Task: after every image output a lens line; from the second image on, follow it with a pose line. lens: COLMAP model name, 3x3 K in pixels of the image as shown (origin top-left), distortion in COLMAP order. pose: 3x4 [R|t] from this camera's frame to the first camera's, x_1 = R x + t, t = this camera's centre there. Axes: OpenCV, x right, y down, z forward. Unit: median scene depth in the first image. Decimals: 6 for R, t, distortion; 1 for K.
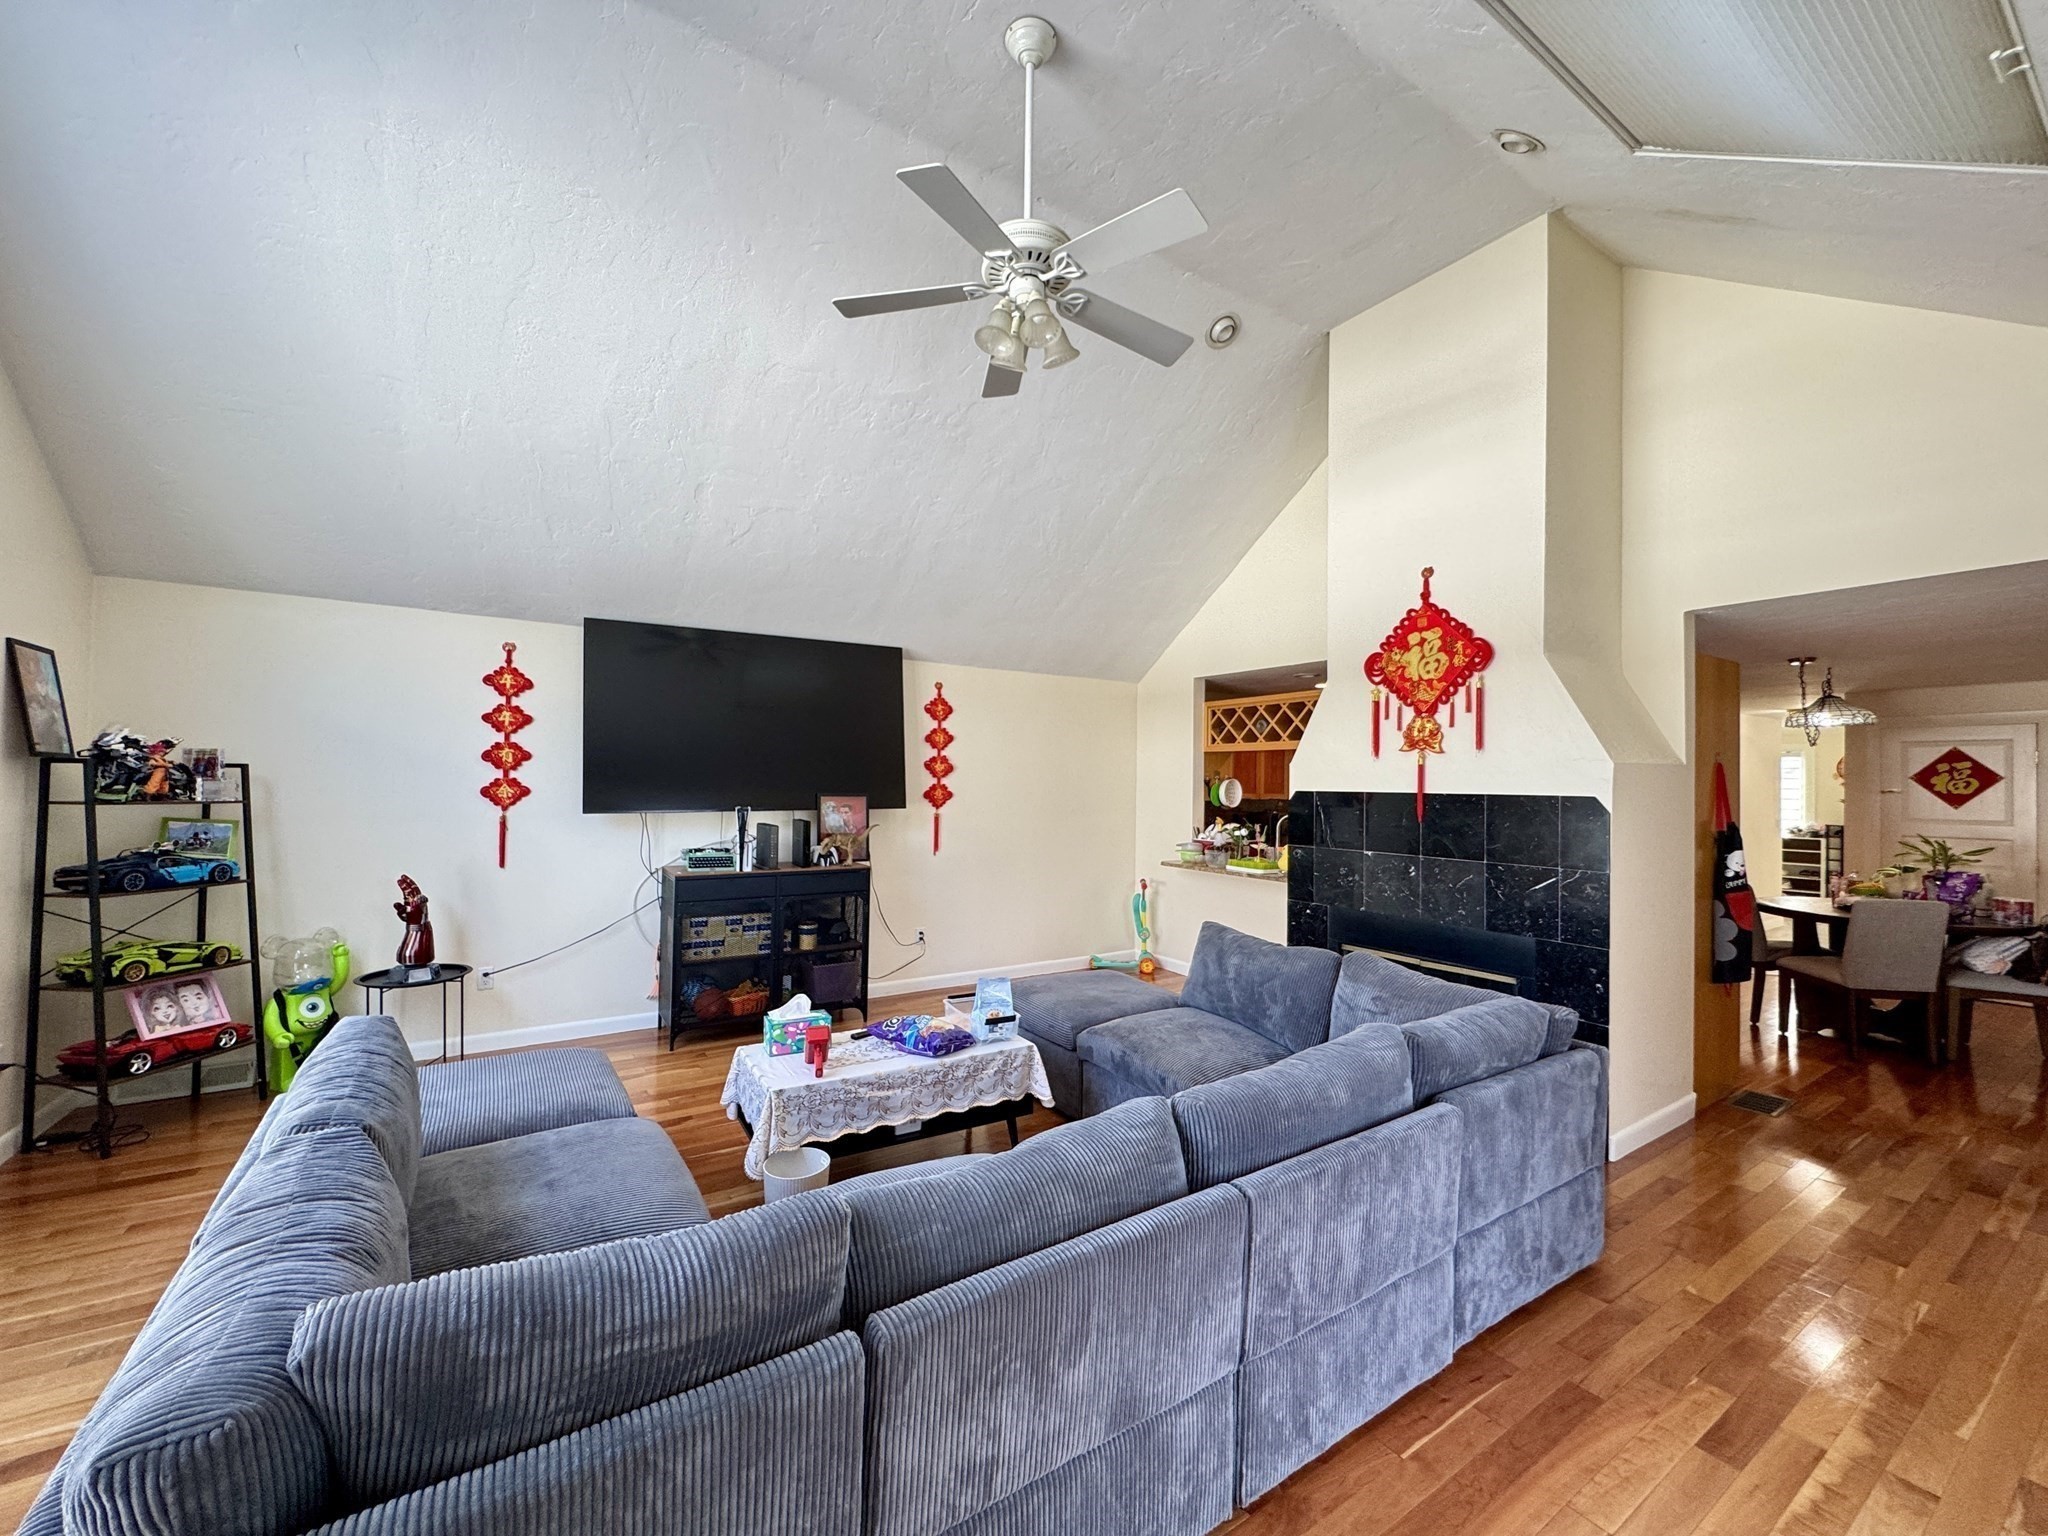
lens RADIAL K [[815.3, 0, 1024.0], [0, 815.3, 768.0], [0, 0, 1]] dist [-0.003316, -0.000646]
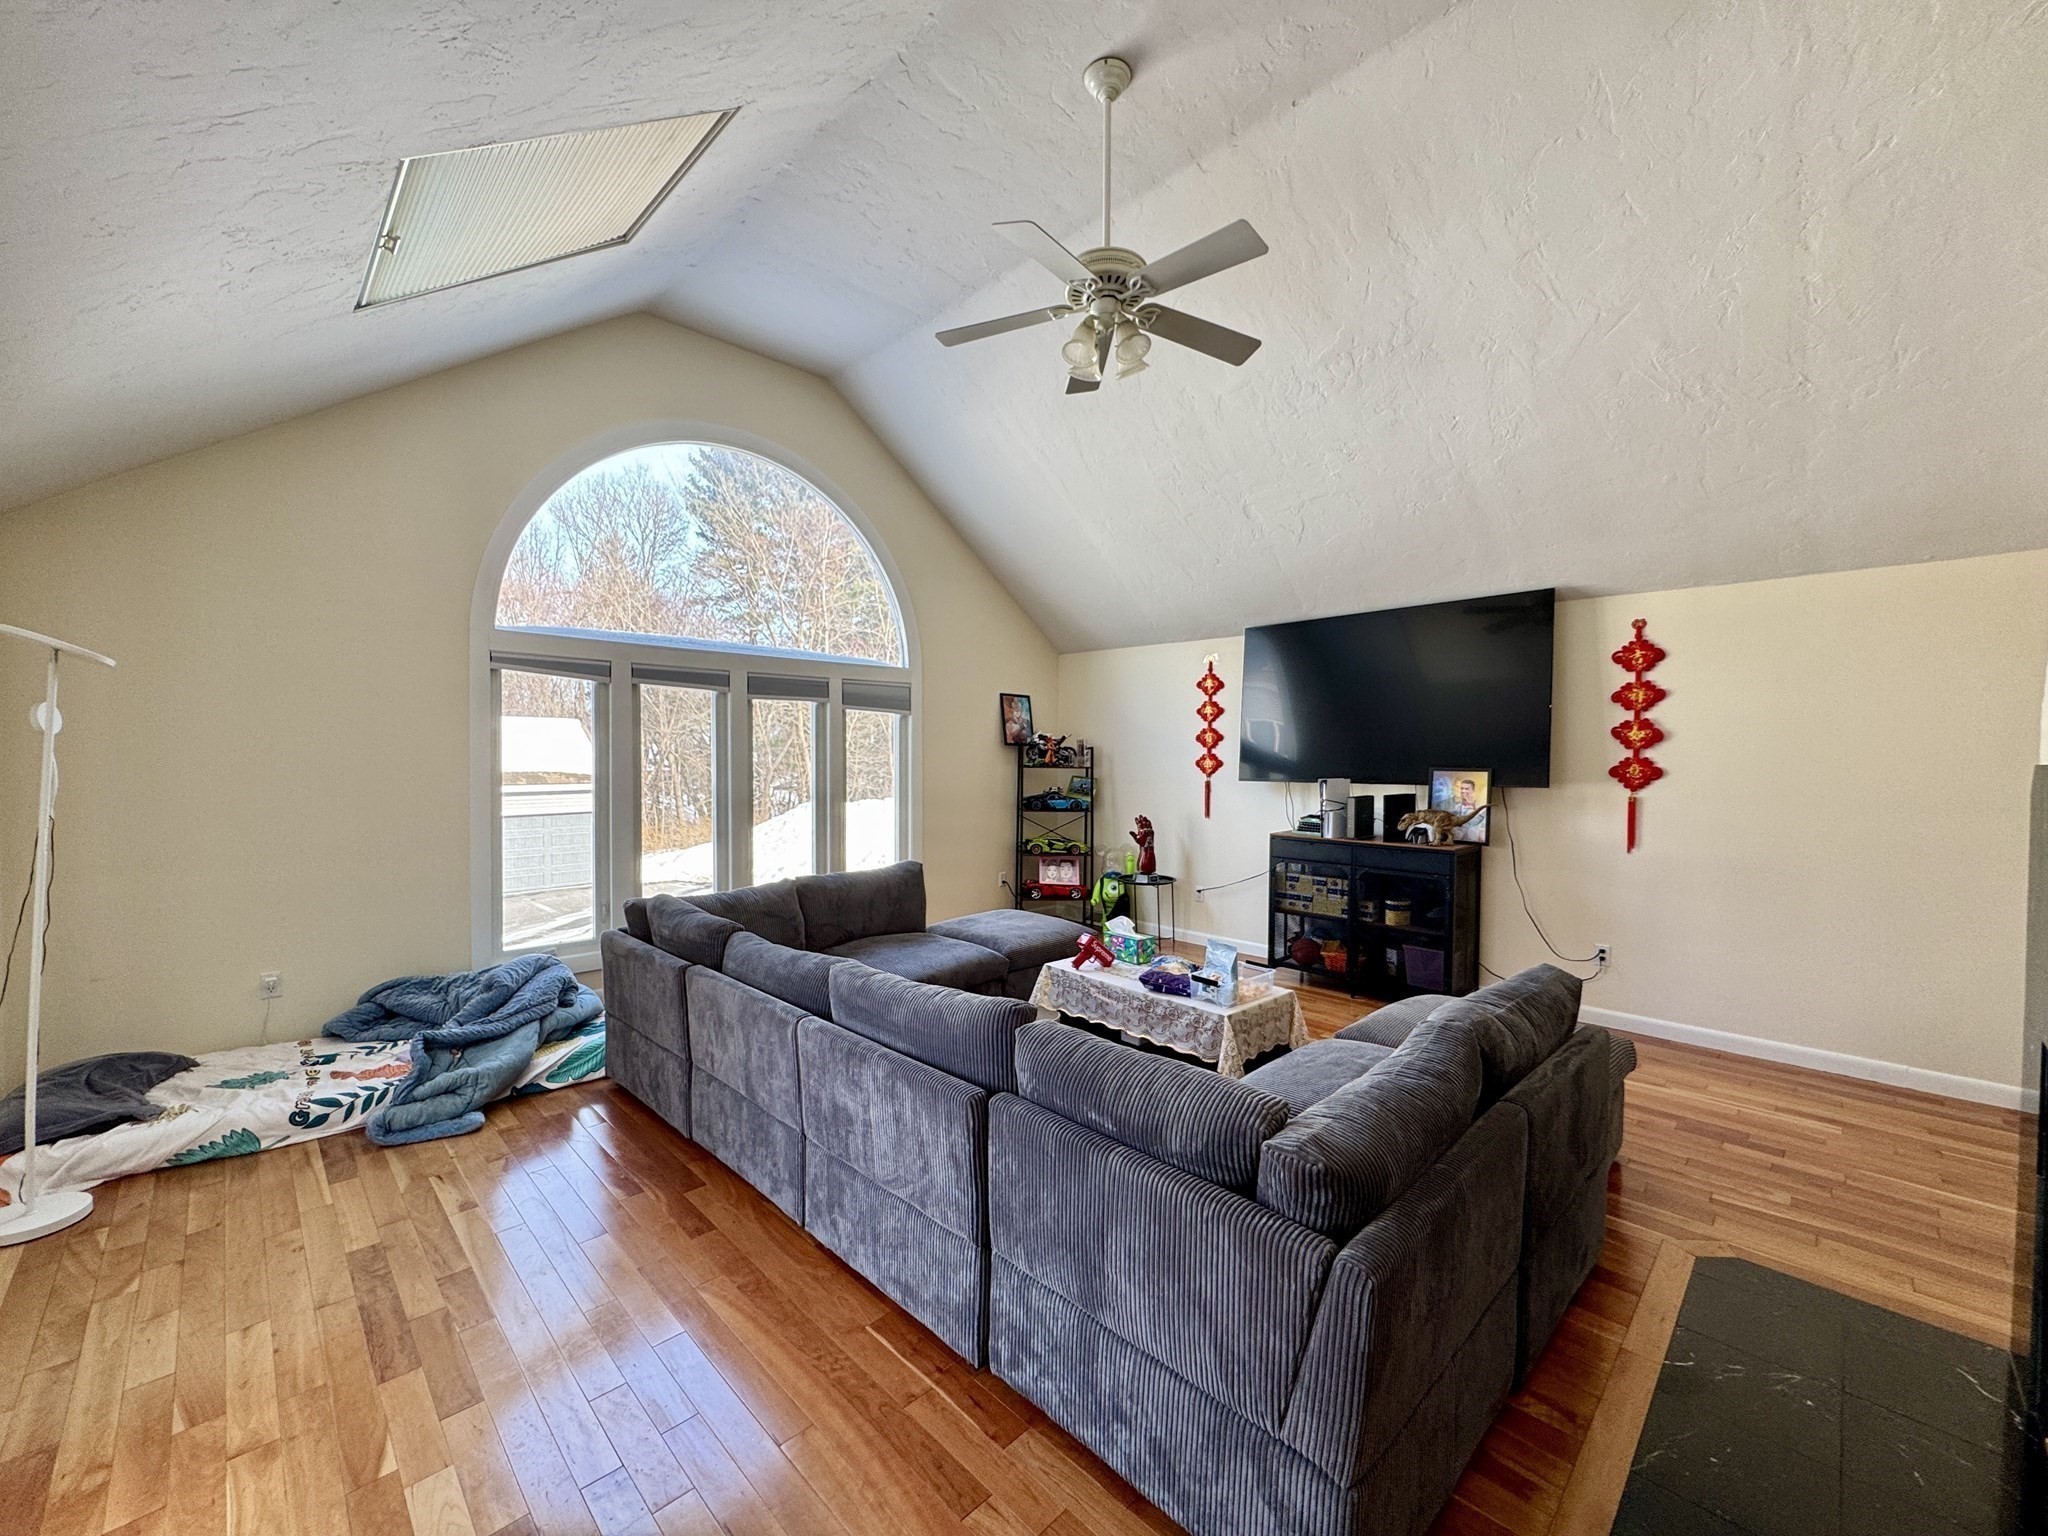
lens RADIAL K [[815.3, 0, 1024.0], [0, 815.3, 768.0], [0, 0, 1]] dist [-0.003316, -0.000646]
pose [[0.201025, 0.007112, -0.979560, 0.654815], [0.014682, 0.999839, 0.010272, 0.017130], [0.979476, -0.016446, 0.200889, 0.398144]]
